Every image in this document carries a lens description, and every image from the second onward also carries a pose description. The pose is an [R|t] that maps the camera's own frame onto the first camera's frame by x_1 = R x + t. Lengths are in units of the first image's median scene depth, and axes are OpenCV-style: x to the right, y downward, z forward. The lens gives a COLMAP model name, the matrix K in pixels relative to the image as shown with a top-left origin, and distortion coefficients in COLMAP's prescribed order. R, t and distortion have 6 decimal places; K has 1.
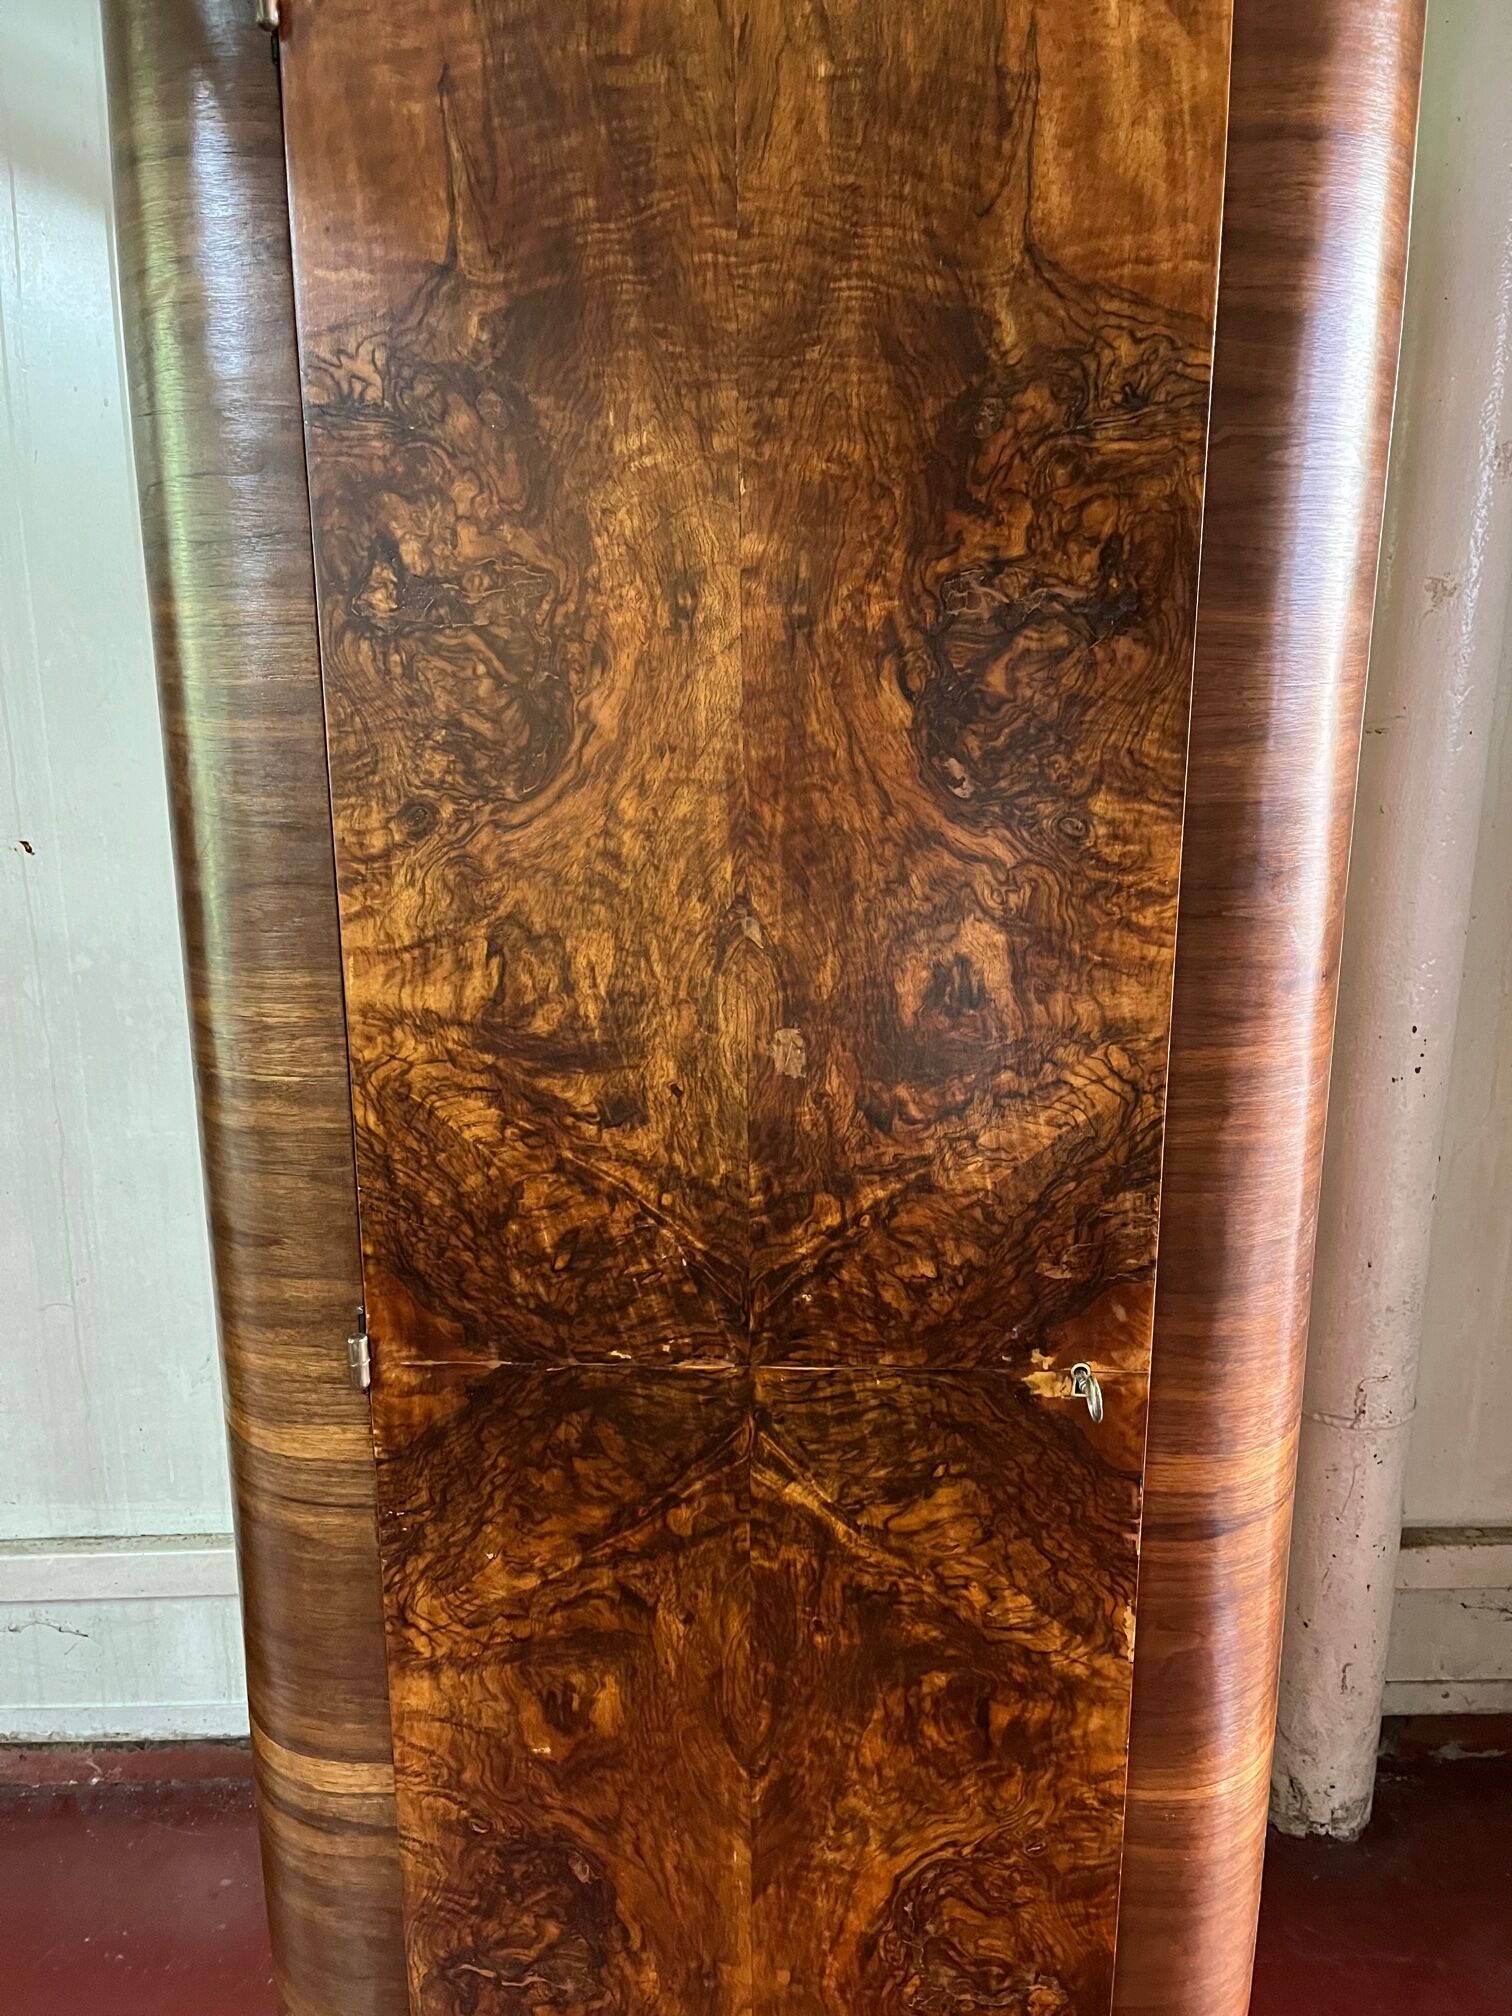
lens RADIAL K [[1532.9, 0, 757.5], [0, 1532.9, 1028.1], [0, 0, 1]] dist [0.064563, -0.086346]
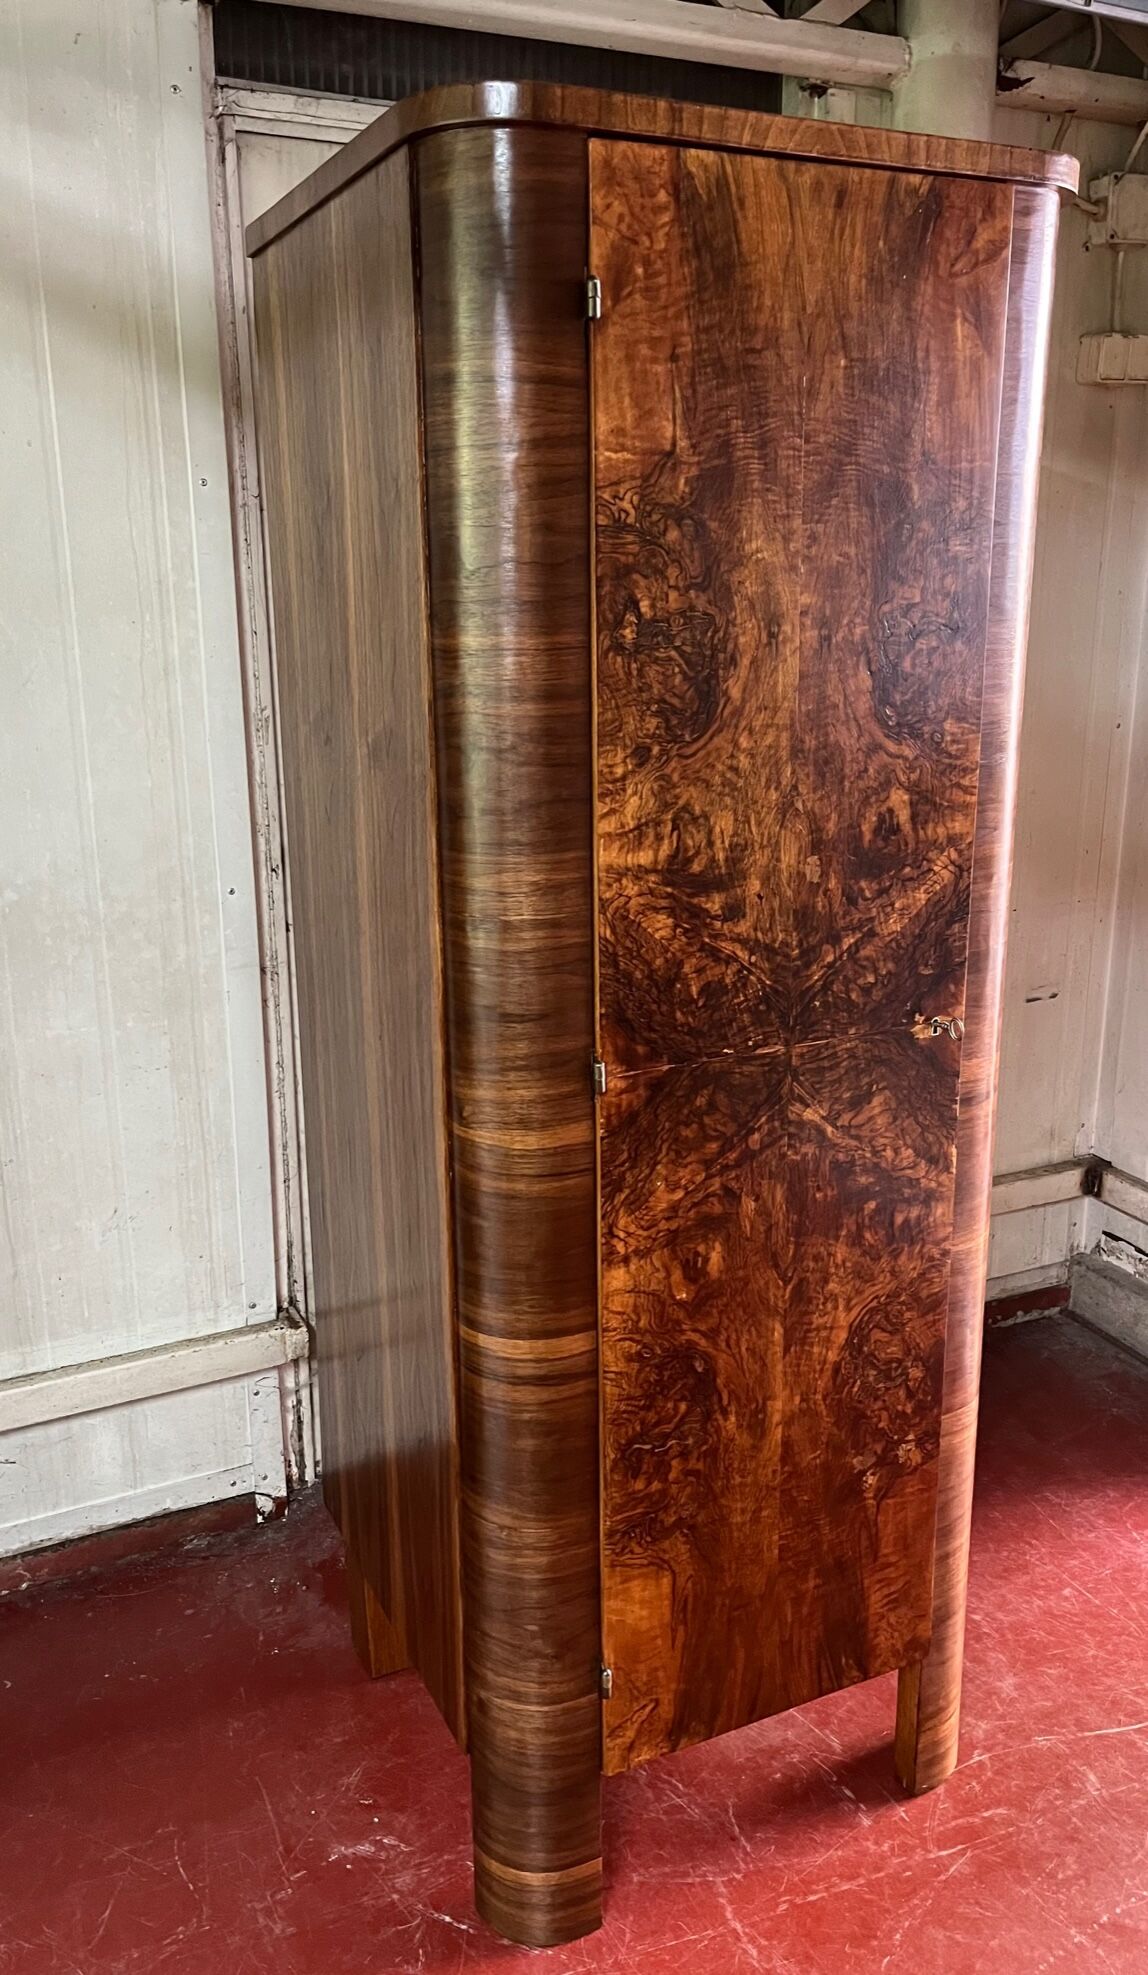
lens RADIAL K [[1534.3, 0, 585.9], [0, 1534.3, 1014.1], [0, 0, 1]] dist [0.057888, -0.065537]
pose [[0.880247, -0.139317, 0.453602, -1.101766], [0.123098, 0.990247, 0.065260, 0.035489], [-0.458270, -0.001607, 0.888812, -0.536661]]
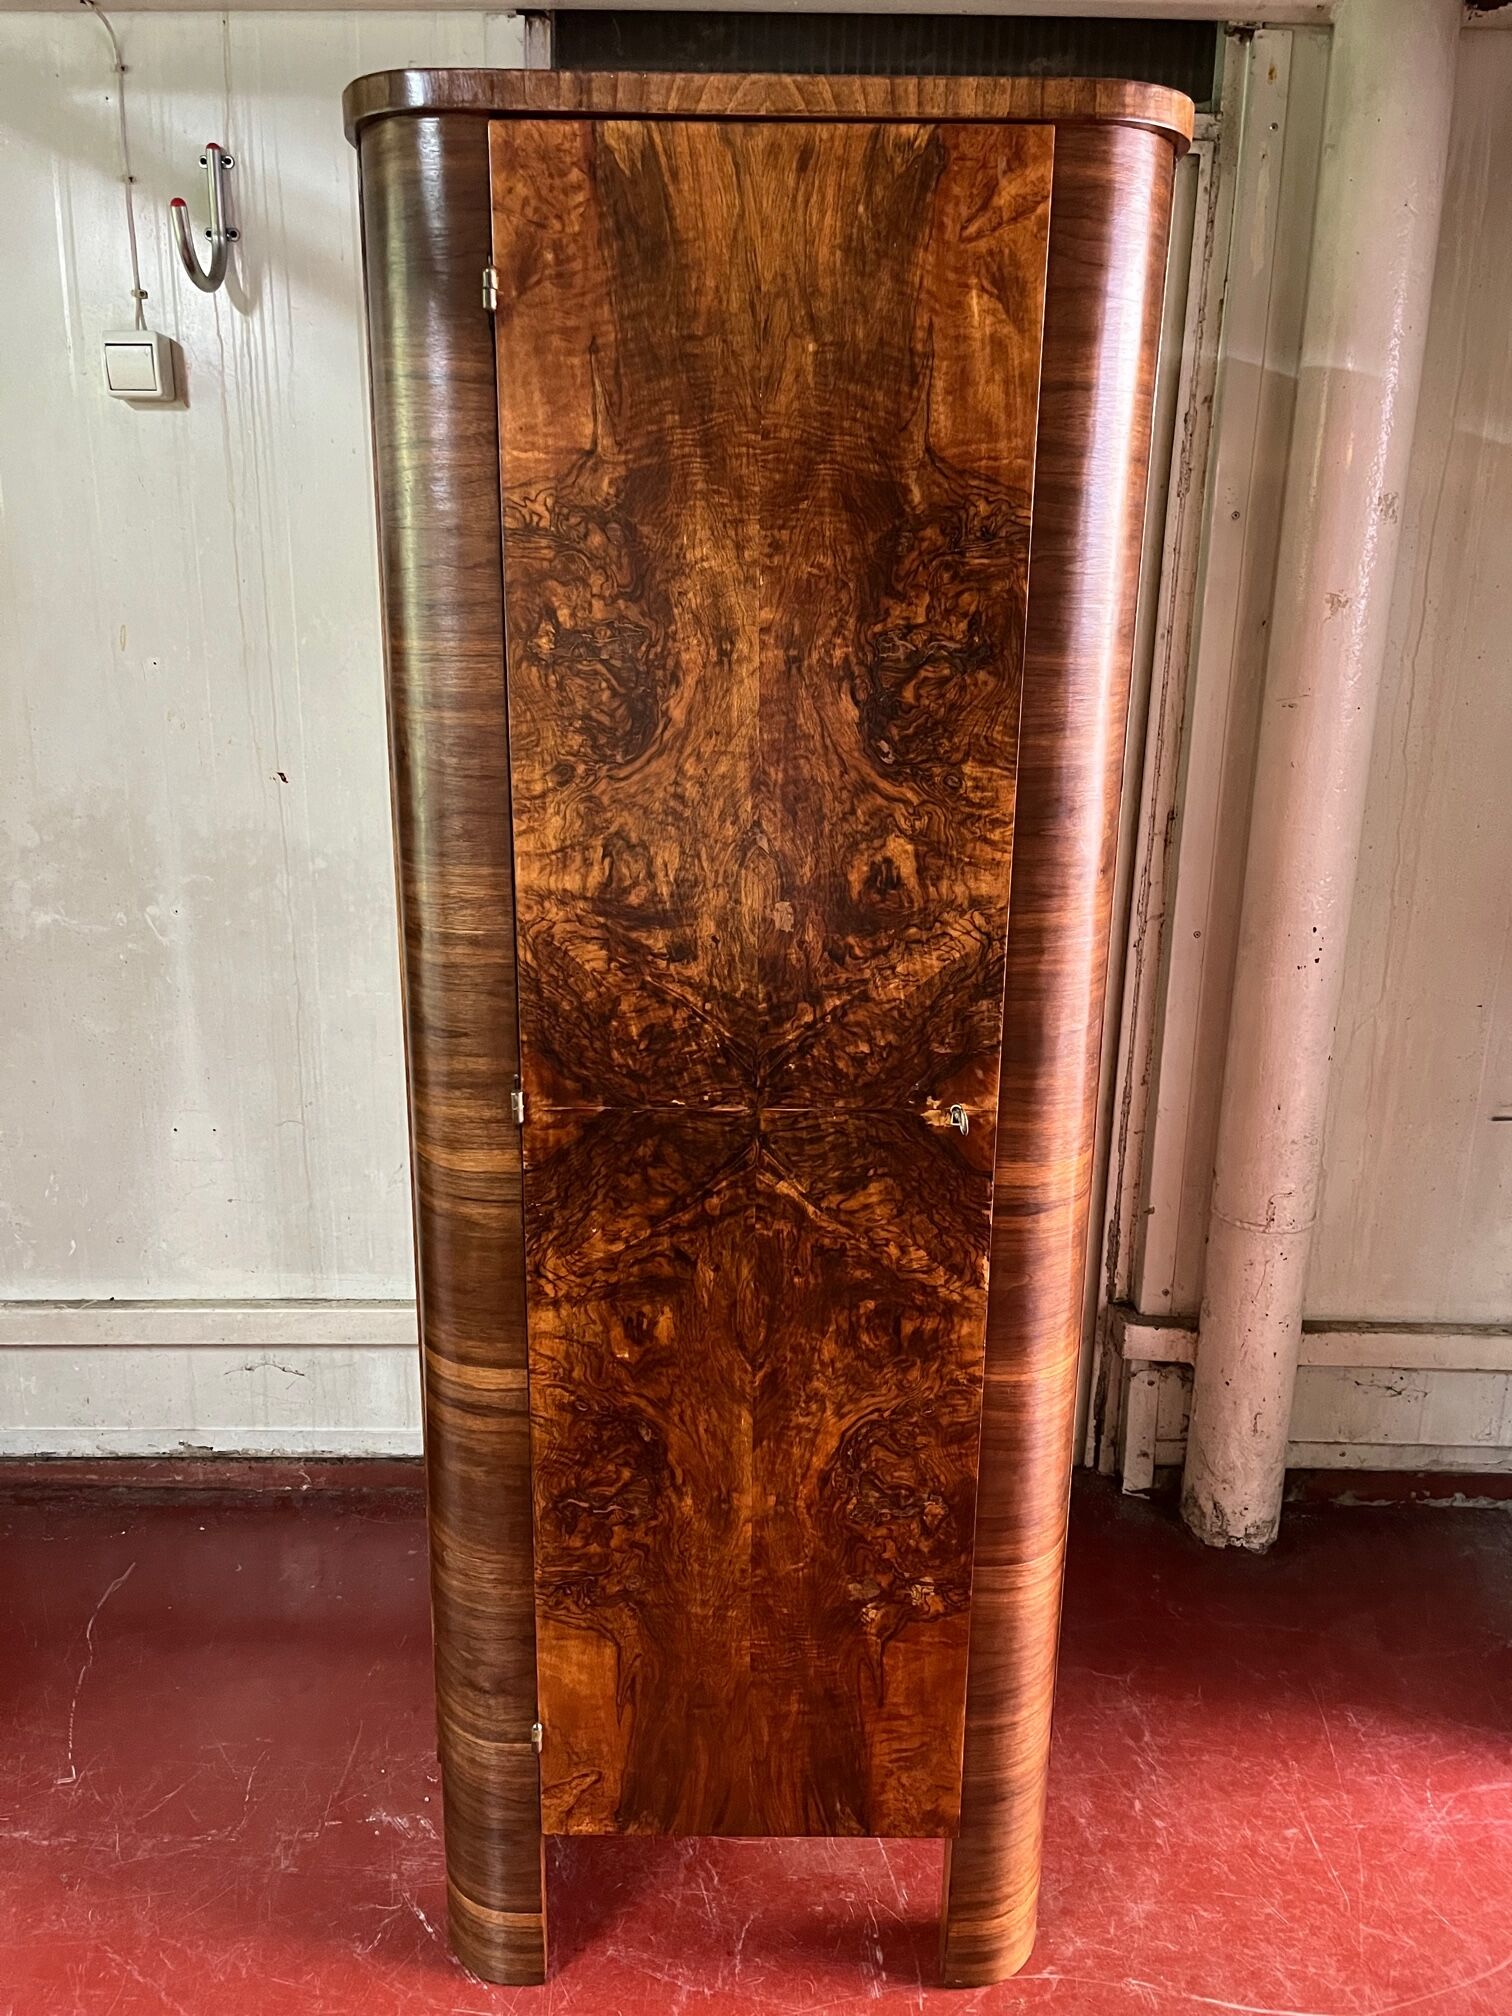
lens RADIAL K [[1532.9, 0, 747.1], [0, 1532.9, 1015.9], [0, 0, 1]] dist [0.064563, -0.086346]
pose [[0.998762, -0.001154, 0.049724, -0.102629], [-0.000719, 0.999291, 0.037632, 0.062295], [-0.049732, -0.037621, 0.998054, -0.668065]]
